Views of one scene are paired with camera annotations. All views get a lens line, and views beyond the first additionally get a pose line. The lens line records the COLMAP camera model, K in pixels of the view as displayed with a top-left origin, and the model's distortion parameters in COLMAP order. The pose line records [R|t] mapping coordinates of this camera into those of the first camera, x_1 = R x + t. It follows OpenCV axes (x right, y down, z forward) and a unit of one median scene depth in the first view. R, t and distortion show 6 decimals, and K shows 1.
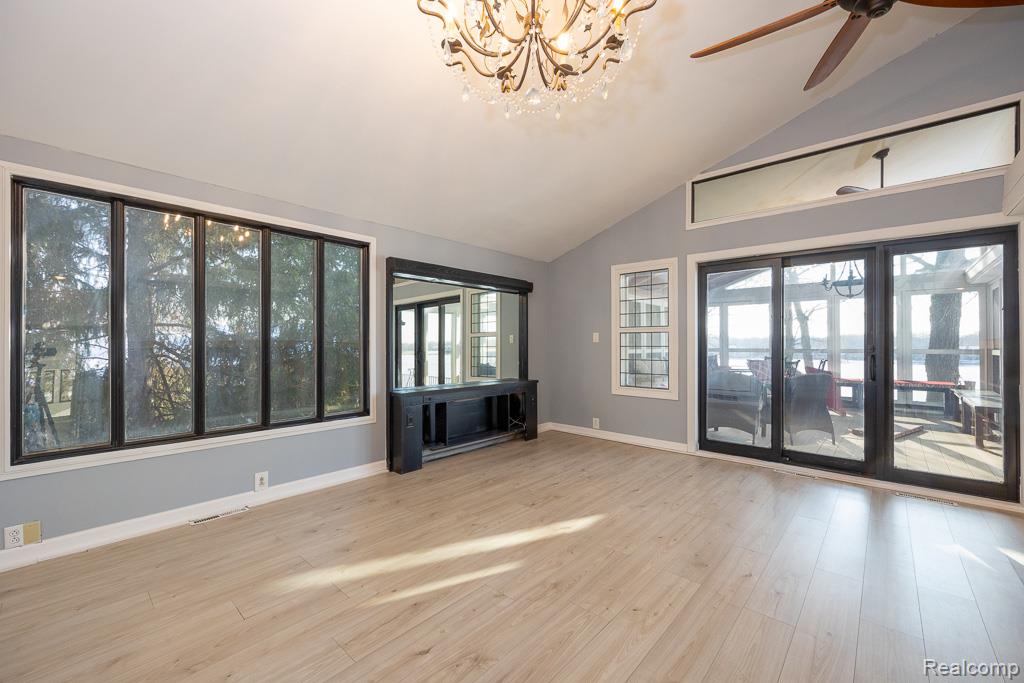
lens RADIAL K [[415.7, 0, 515.1], [0, 415.7, 345.0], [0, 0, 1]] dist [-0.000011, 0.000282]
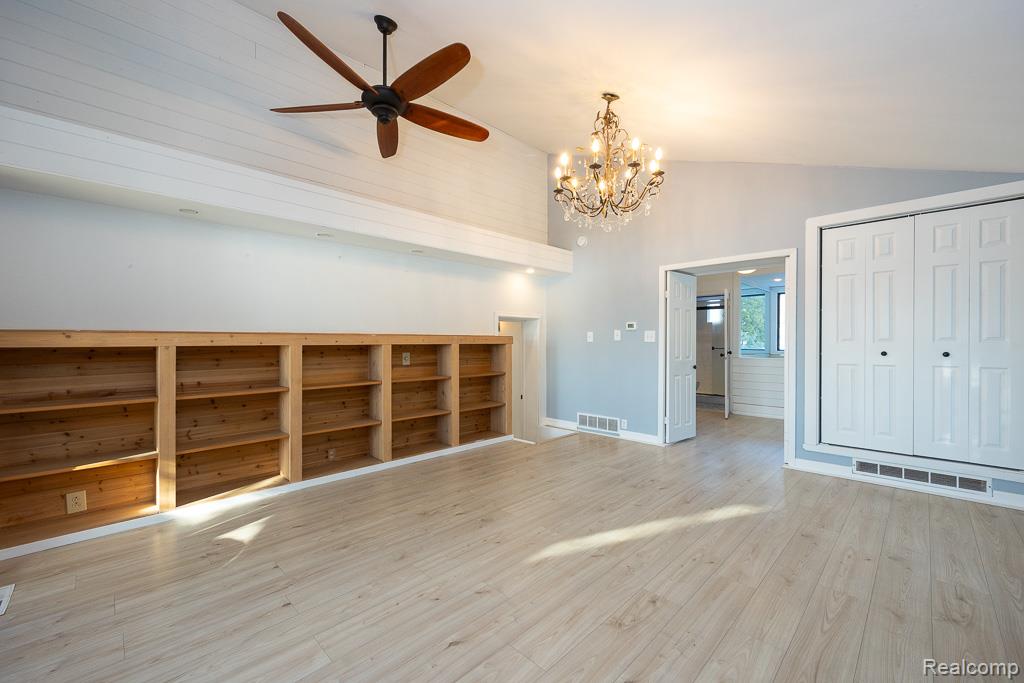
lens RADIAL K [[415.8, 0, 518.7], [0, 415.8, 344.7], [0, 0, 1]] dist [-0.002509, -0.000085]
pose [[-0.999099, 0.004062, 0.042253, 0.189432], [0.004039, 0.999992, -0.000639, 0.003319], [-0.042255, -0.000467, -0.999107, 1.432750]]
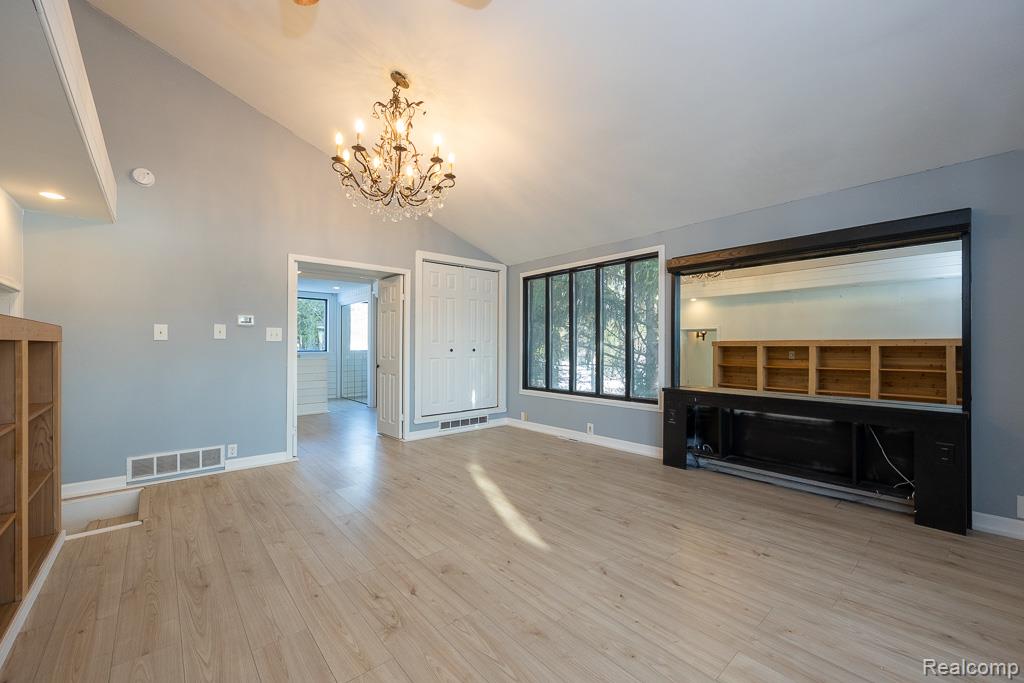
lens RADIAL K [[410.9, 0, 513.8], [0, 410.9, 344.7], [0, 0, 1]] dist [0.005834, 0.000071]
pose [[-0.119345, 0.002217, -0.992850, 0.879529], [0.002483, 0.999995, 0.001935, 0.004168], [0.992850, -0.002234, -0.119350, 0.813585]]
